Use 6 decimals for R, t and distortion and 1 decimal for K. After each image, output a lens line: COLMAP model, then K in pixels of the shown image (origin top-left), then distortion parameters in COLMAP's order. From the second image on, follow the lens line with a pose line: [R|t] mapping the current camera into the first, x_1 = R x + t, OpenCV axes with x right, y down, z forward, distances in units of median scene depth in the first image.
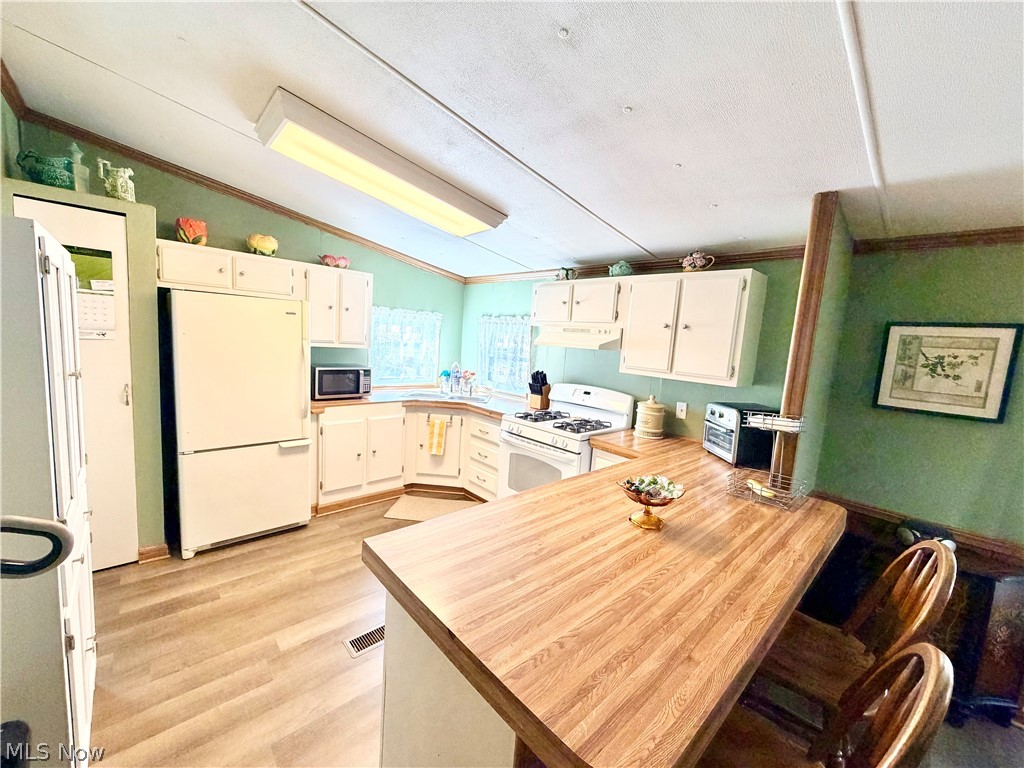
lens RADIAL K [[405.5, 0, 510.7], [0, 405.5, 383.9], [0, 0, 1]] dist [-0.010615, 0.000121]
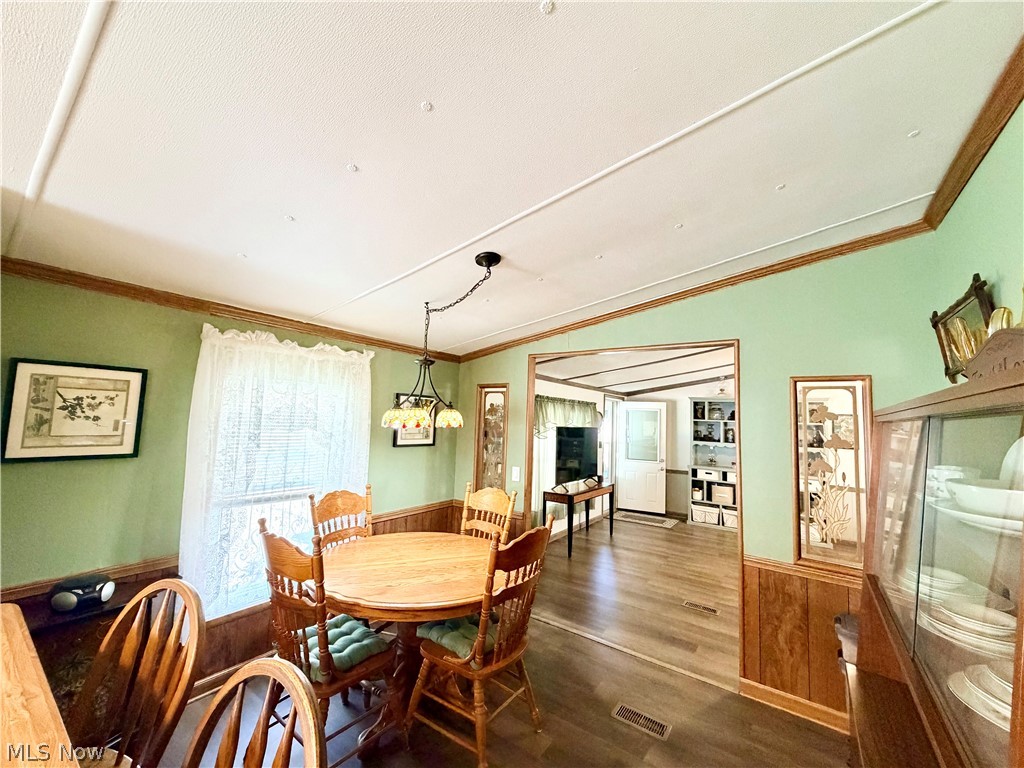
lens RADIAL K [[405.5, 0, 510.9], [0, 405.5, 387.1], [0, 0, 1]] dist [-0.010615, 0.000121]
pose [[-0.200652, 0.001849, 0.979661, -0.076597], [0.065734, 0.997770, 0.011580, -0.037224], [-0.977455, 0.066721, -0.200326, 0.179787]]
